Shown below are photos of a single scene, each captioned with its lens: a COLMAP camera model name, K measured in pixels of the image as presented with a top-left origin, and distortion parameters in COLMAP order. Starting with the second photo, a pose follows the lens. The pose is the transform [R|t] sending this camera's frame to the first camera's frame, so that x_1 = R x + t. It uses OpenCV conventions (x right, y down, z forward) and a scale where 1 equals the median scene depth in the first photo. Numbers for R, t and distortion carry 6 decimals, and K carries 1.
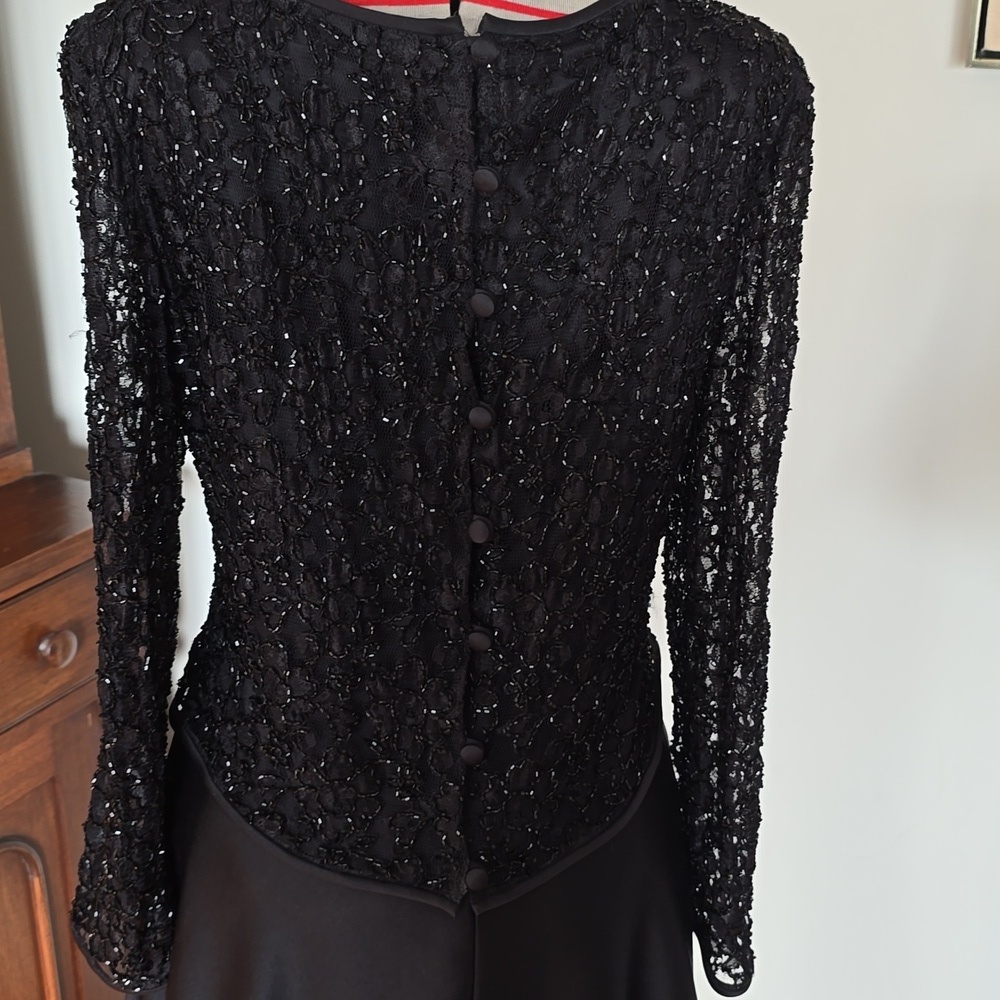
lens RADIAL K [[1442.7, 0, 500.0], [0, 1442.7, 500.0], [0, 0, 1]] dist [0.195111, -0.608455]
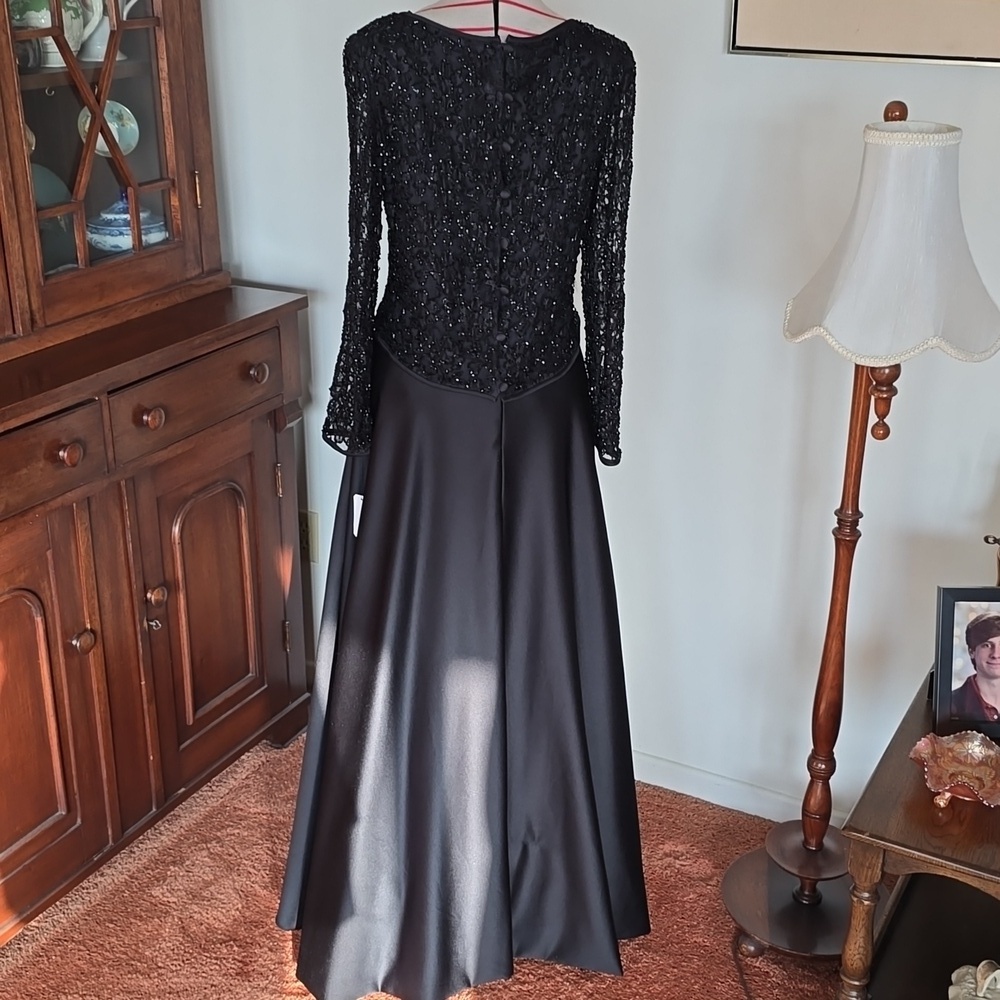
lens RADIAL K [[1442.7, 0, 500.0], [0, 1442.7, 500.0], [0, 0, 1]] dist [0.195111, -0.608455]
pose [[0.999620, -0.005749, 0.026947, -0.096296], [0.005425, 0.999912, 0.012084, 0.458140], [-0.027014, -0.011933, 0.999564, -1.585718]]
